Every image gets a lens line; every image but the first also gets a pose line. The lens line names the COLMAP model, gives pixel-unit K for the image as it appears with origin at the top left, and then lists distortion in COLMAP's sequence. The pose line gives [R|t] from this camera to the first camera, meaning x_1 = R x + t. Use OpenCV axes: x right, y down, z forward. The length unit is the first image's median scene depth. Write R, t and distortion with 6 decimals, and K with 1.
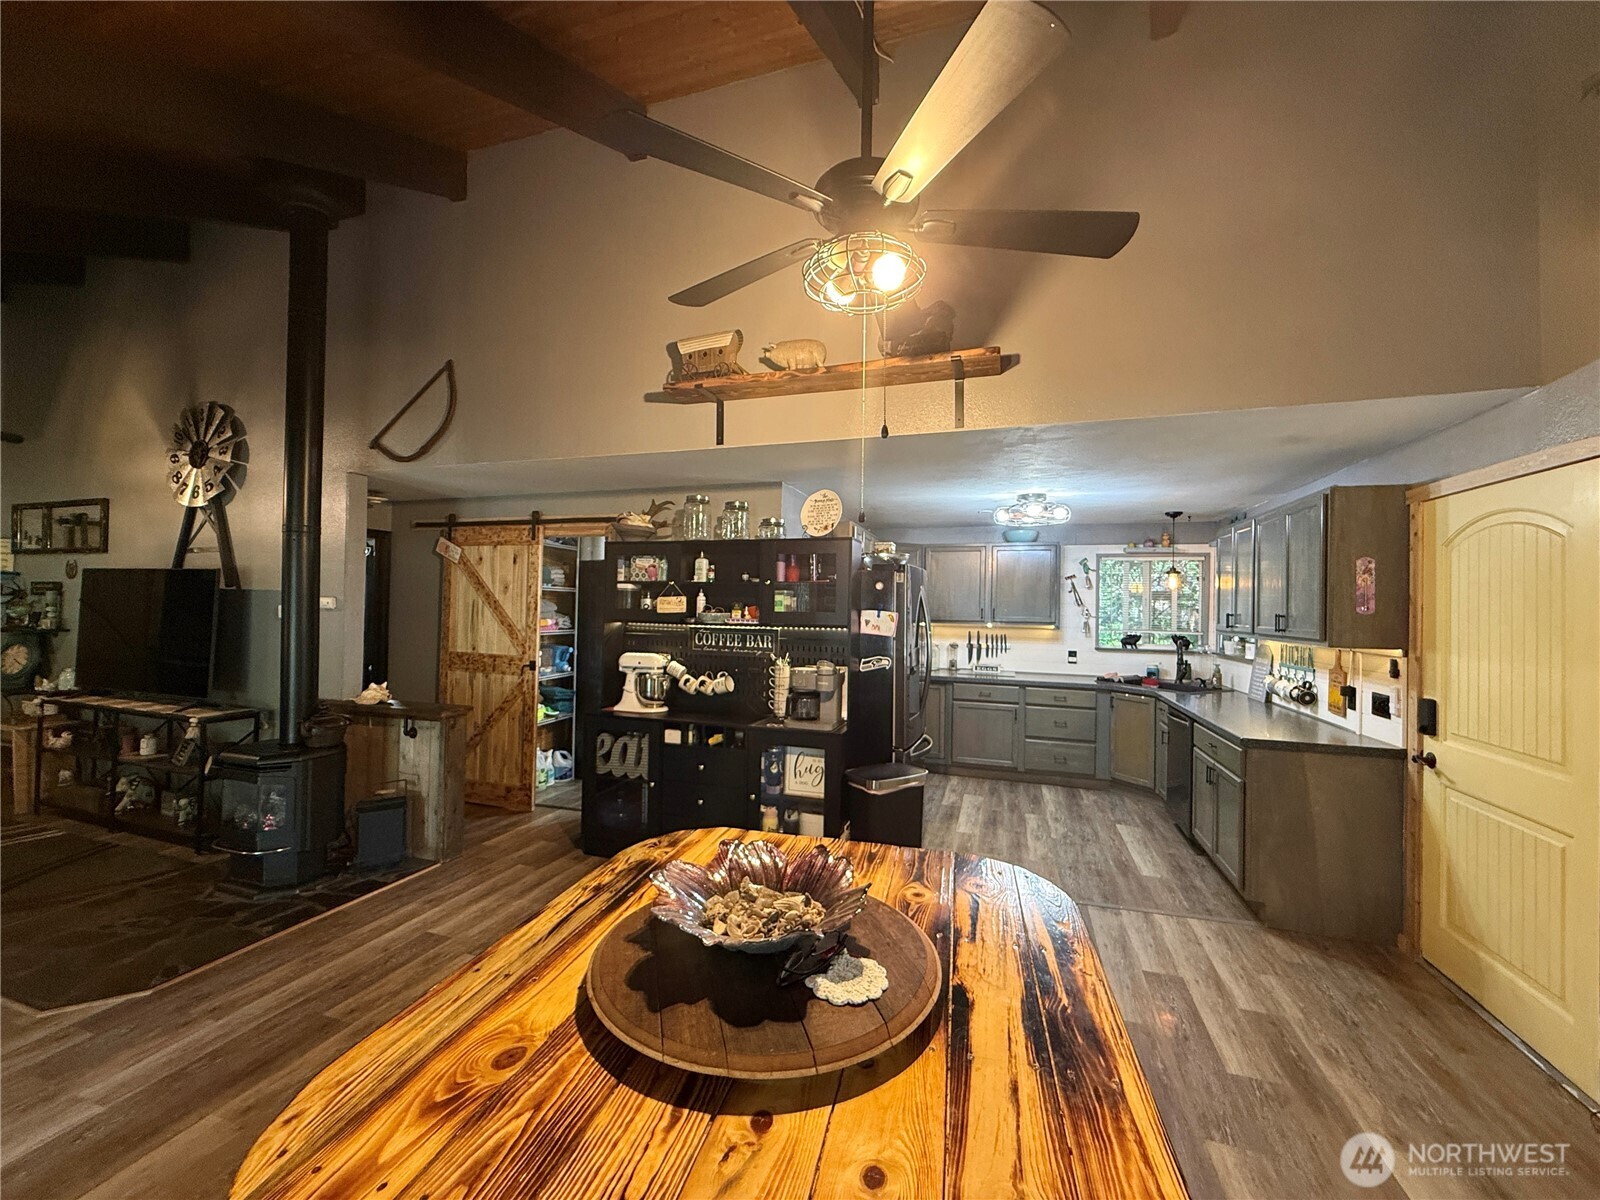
lens RADIAL K [[635.8, 0, 795.5], [0, 635.8, 599.1], [0, 0, 1]] dist [-0.000523, 0.000232]
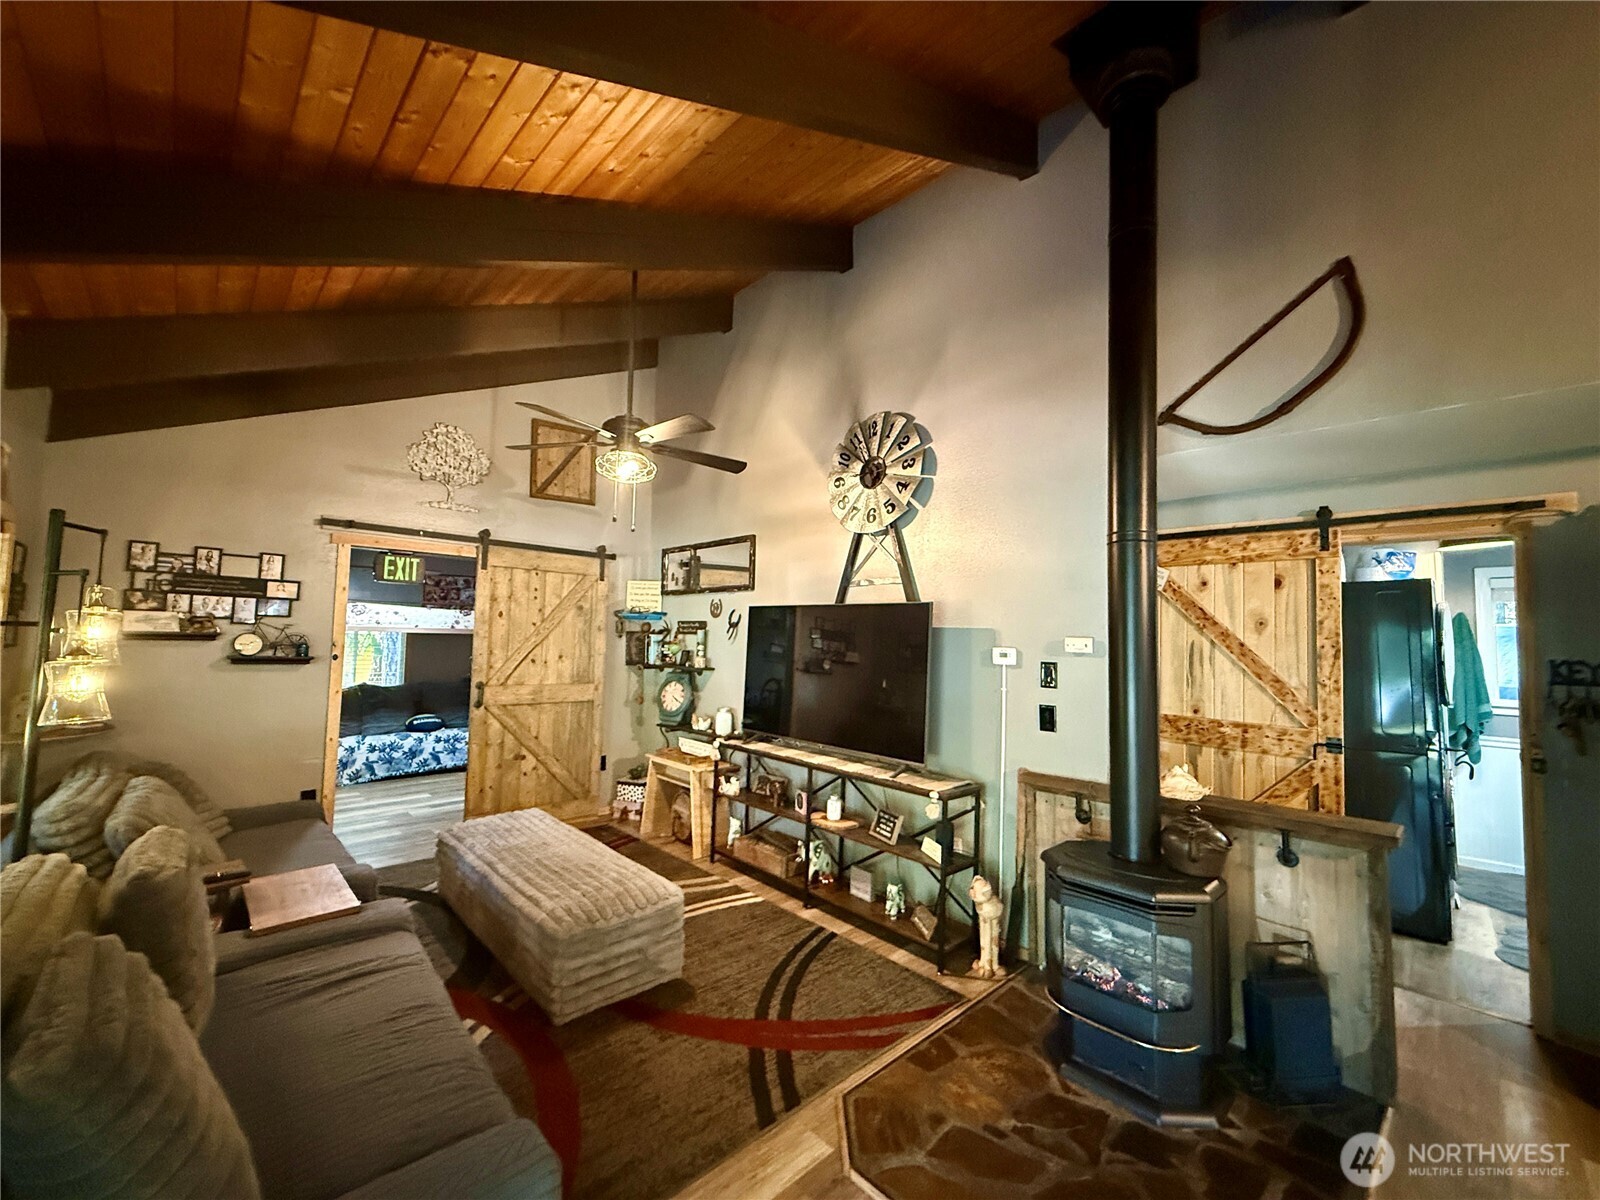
lens RADIAL K [[635.8, 0, 796.2], [0, 635.8, 601.0], [0, 0, 1]] dist [-0.000523, 0.000232]
pose [[0.887997, -0.021760, -0.459334, -0.635987], [-0.005157, 0.998346, -0.057265, -0.001544], [0.459821, 0.053220, 0.886416, 0.187587]]
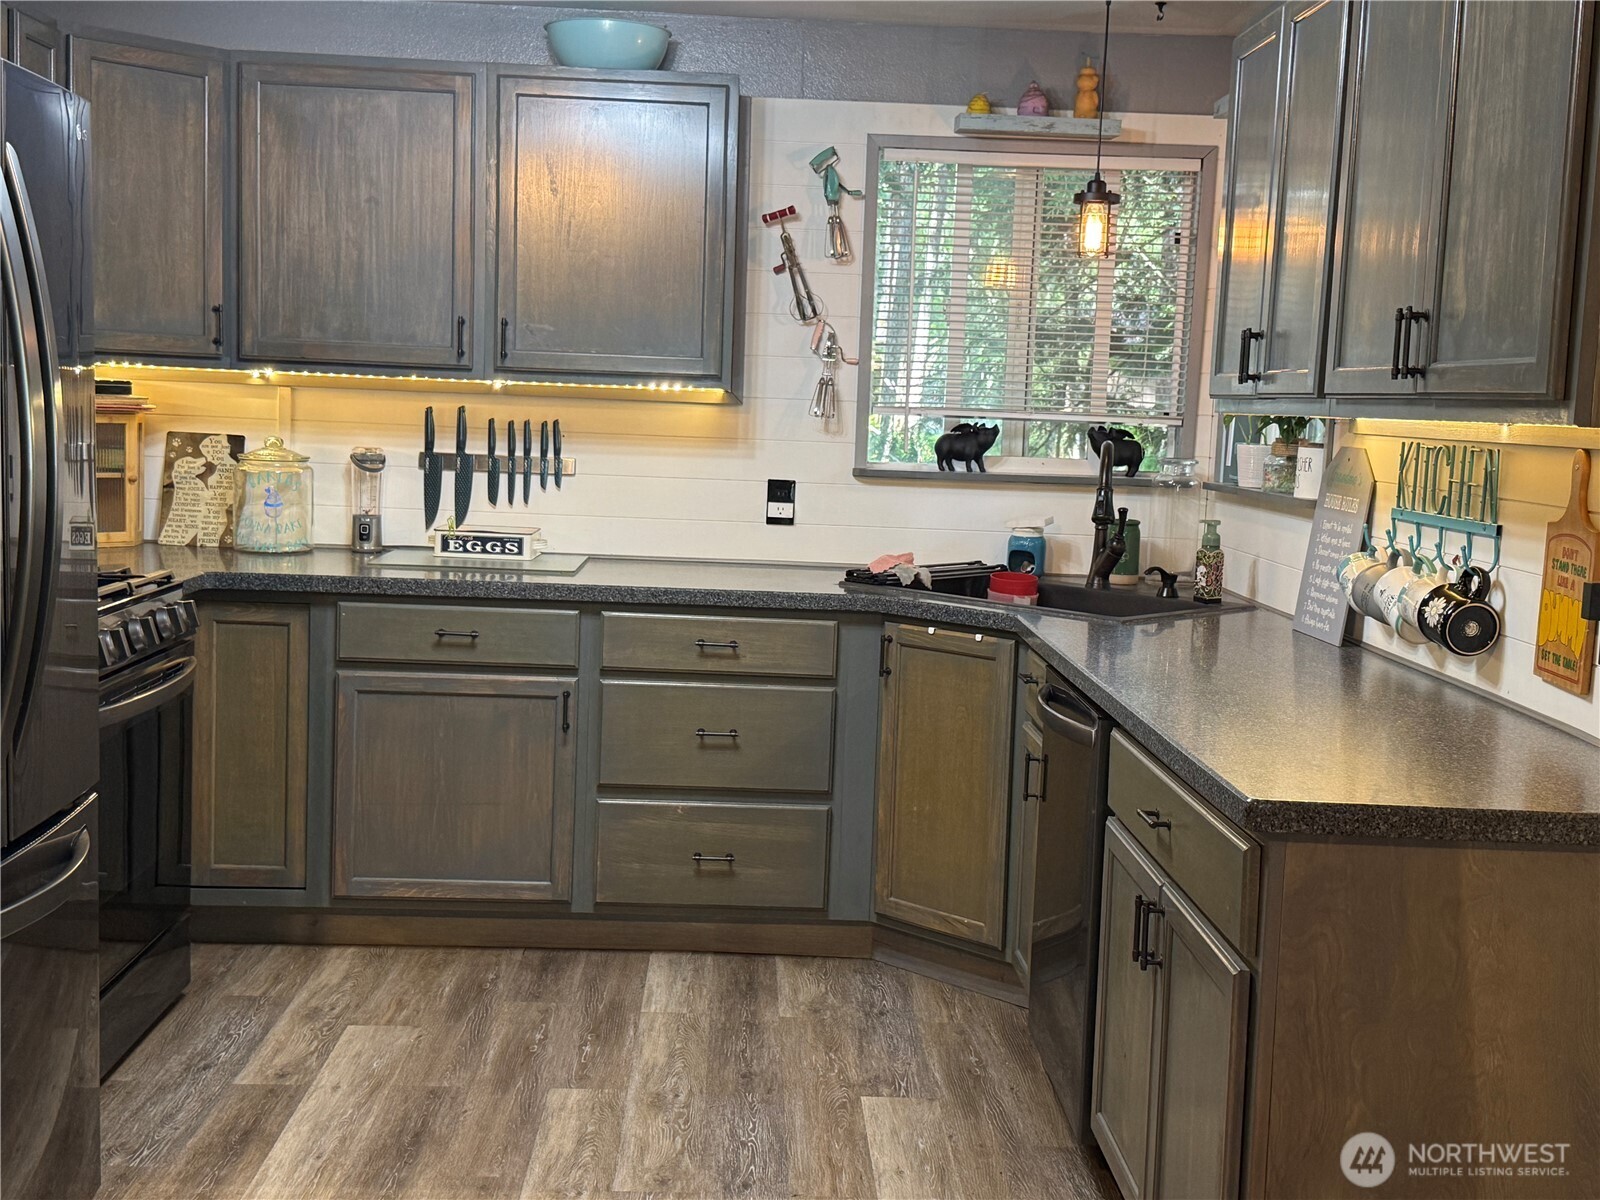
lens RADIAL K [[1873.7, 0, 804.5], [0, 1873.7, 596.0], [0, 0, 1]] dist [0.124971, 0.000000]
pose [[0.938091, -0.019480, 0.345840, 0.210459], [-0.024700, 0.992114, 0.122881, 0.040021], [-0.345506, -0.123816, 0.930212, 0.283794]]
